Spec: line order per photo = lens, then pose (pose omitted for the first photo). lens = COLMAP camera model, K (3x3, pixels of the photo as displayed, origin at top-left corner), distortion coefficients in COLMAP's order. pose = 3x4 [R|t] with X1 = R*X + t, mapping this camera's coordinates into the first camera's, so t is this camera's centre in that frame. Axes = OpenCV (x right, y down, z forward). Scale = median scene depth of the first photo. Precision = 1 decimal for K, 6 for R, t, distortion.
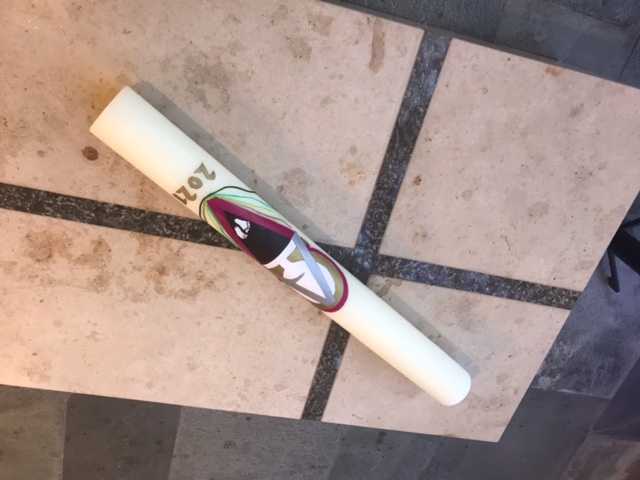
lens RADIAL K [[522.5, 0, 320.0], [0, 522.5, 240.0], [0, 0, 1]] dist [0.001038, 0.007270]
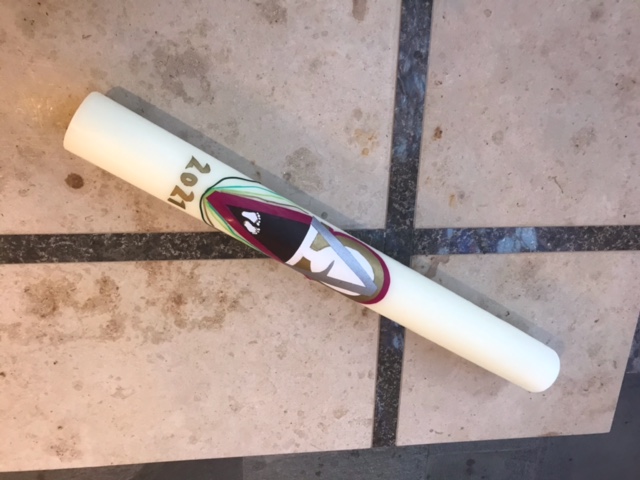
lens RADIAL K [[522.5, 0, 320.0], [0, 522.5, 240.0], [0, 0, 1]] dist [0.001038, 0.007270]
pose [[0.973868, -0.221117, -0.051848, -0.000124], [0.213363, 0.968973, -0.124766, 0.124843], [0.077828, 0.110443, 0.990831, 0.131577]]
